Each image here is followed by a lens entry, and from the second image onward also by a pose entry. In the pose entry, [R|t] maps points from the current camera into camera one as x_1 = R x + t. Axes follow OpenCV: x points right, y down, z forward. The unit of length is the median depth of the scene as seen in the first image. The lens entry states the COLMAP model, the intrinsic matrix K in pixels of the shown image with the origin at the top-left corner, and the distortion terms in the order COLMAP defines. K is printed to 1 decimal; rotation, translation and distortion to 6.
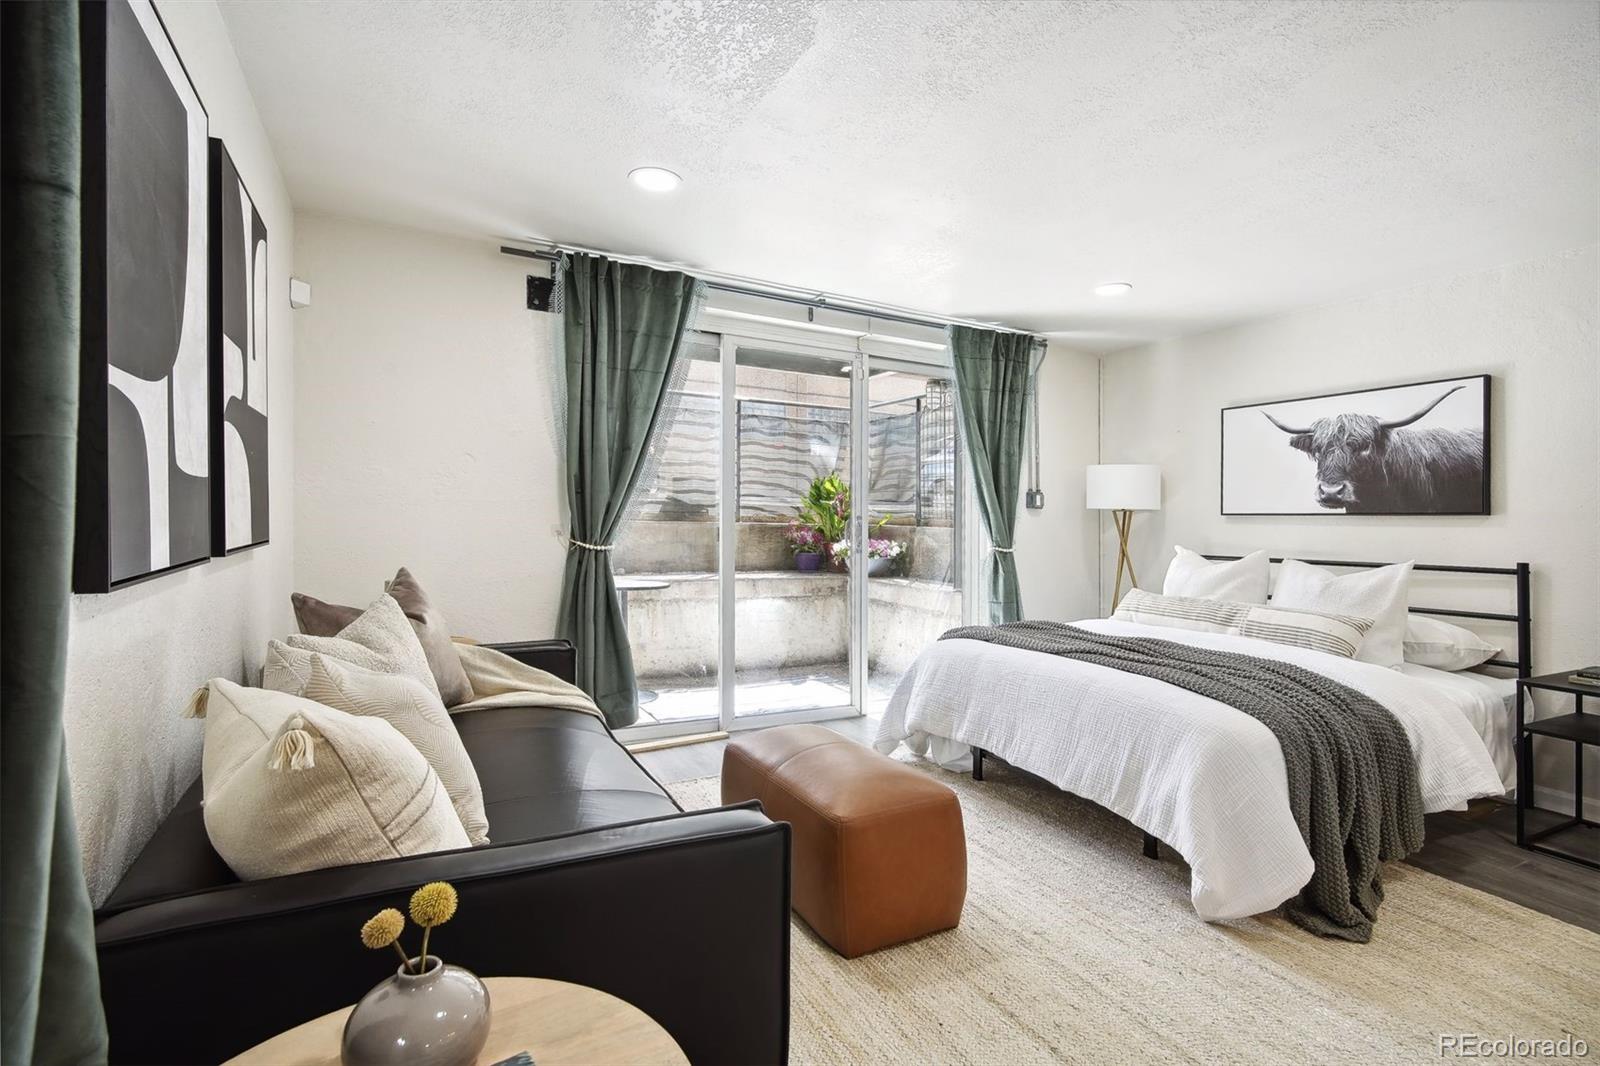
lens RADIAL K [[753.0, 0, 804.7], [0, 753.0, 518.8], [0, 0, 1]] dist [-0.000507, 0.000478]
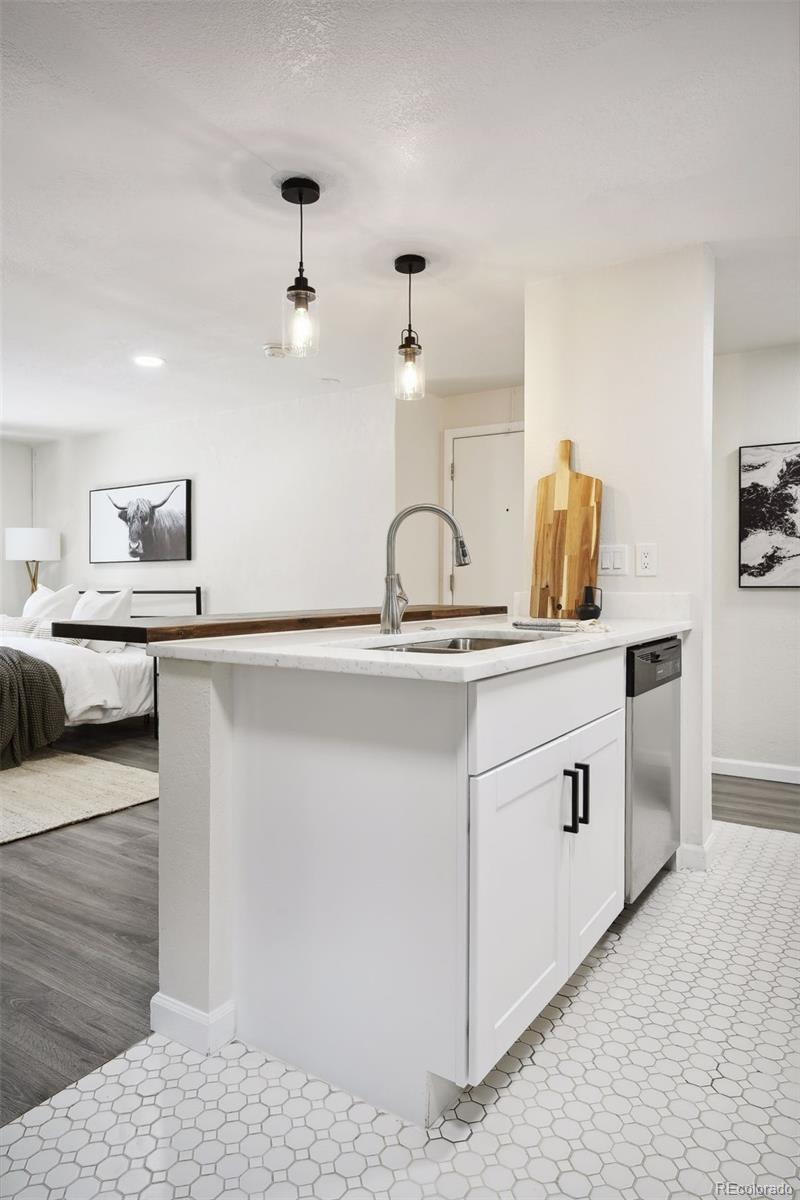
lens RADIAL K [[756.4, 0, 402.3], [0, 756.4, 591.4], [0, 0, 1]] dist [-0.003054, 0.000830]
pose [[0.878678, -0.030390, 0.476447, 0.447549], [0.021326, 0.999474, 0.024421, 0.030682], [-0.476938, -0.011297, 0.878864, -0.680474]]
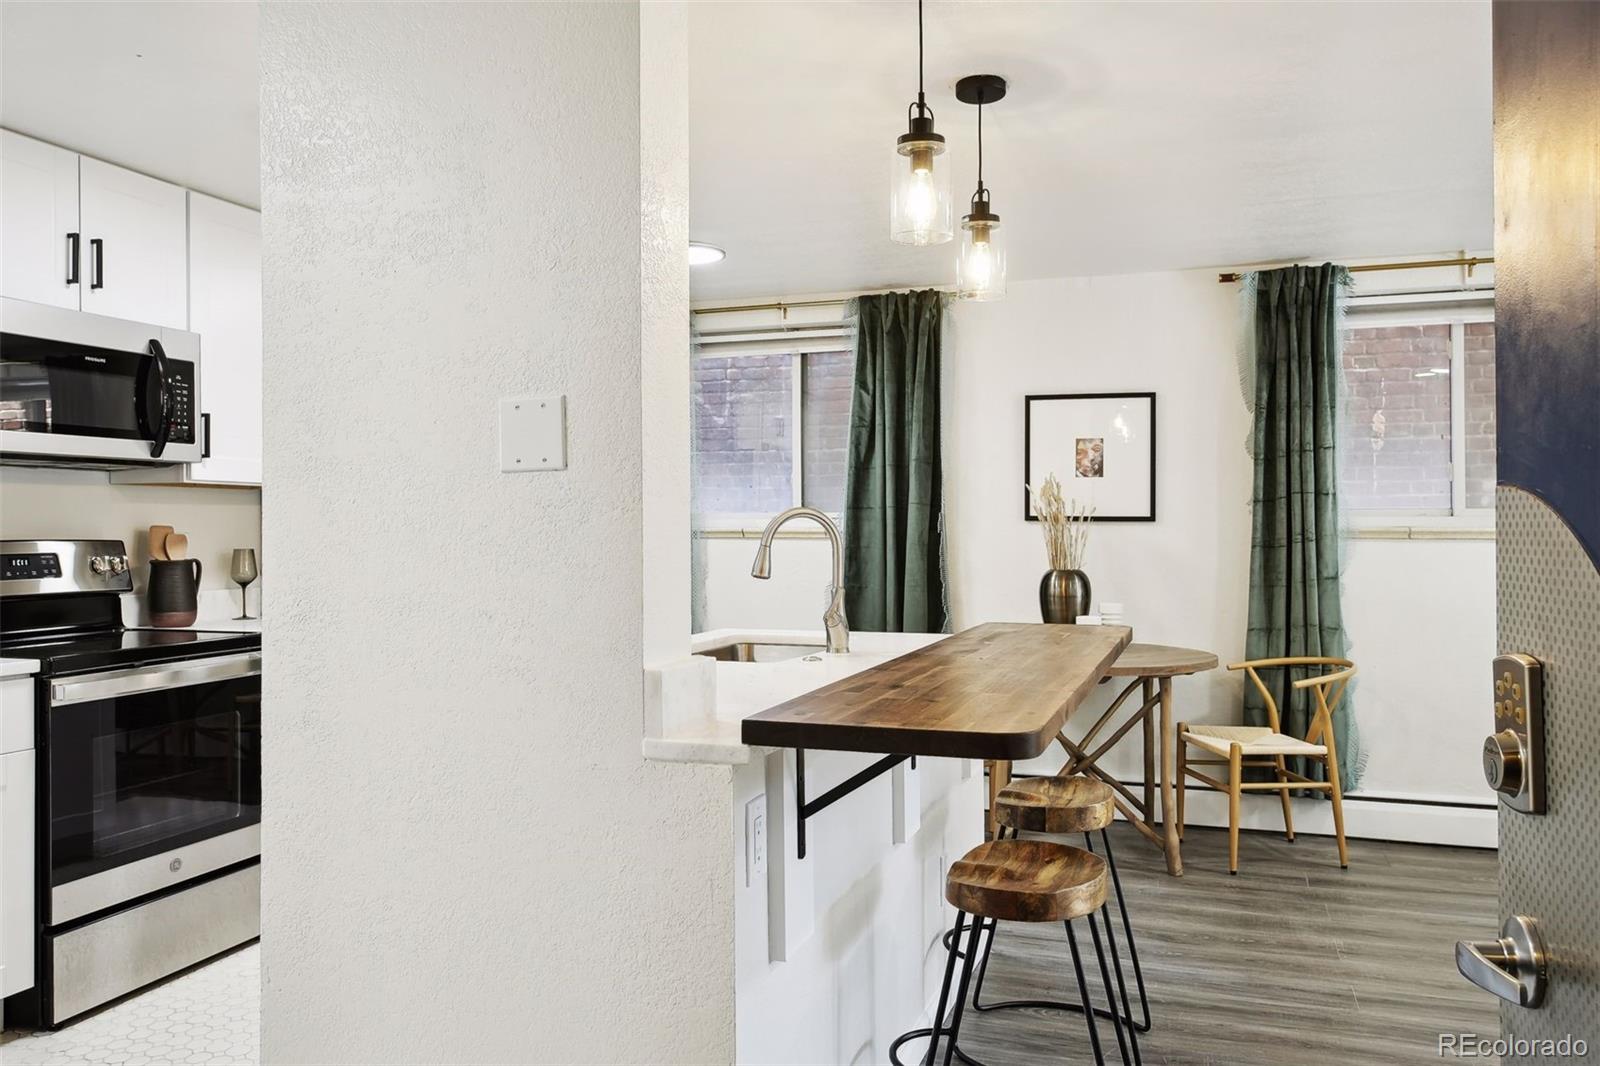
lens RADIAL K [[1228.3, 0, 800.0], [0, 1228.3, 533.0], [0, 0, 1]] dist [0.003952, 0.002658]
pose [[-0.733164, -0.022383, -0.679683, 1.314661], [-0.017788, 0.999747, -0.013735, 0.006105], [0.679819, 0.002020, -0.733377, 0.437897]]
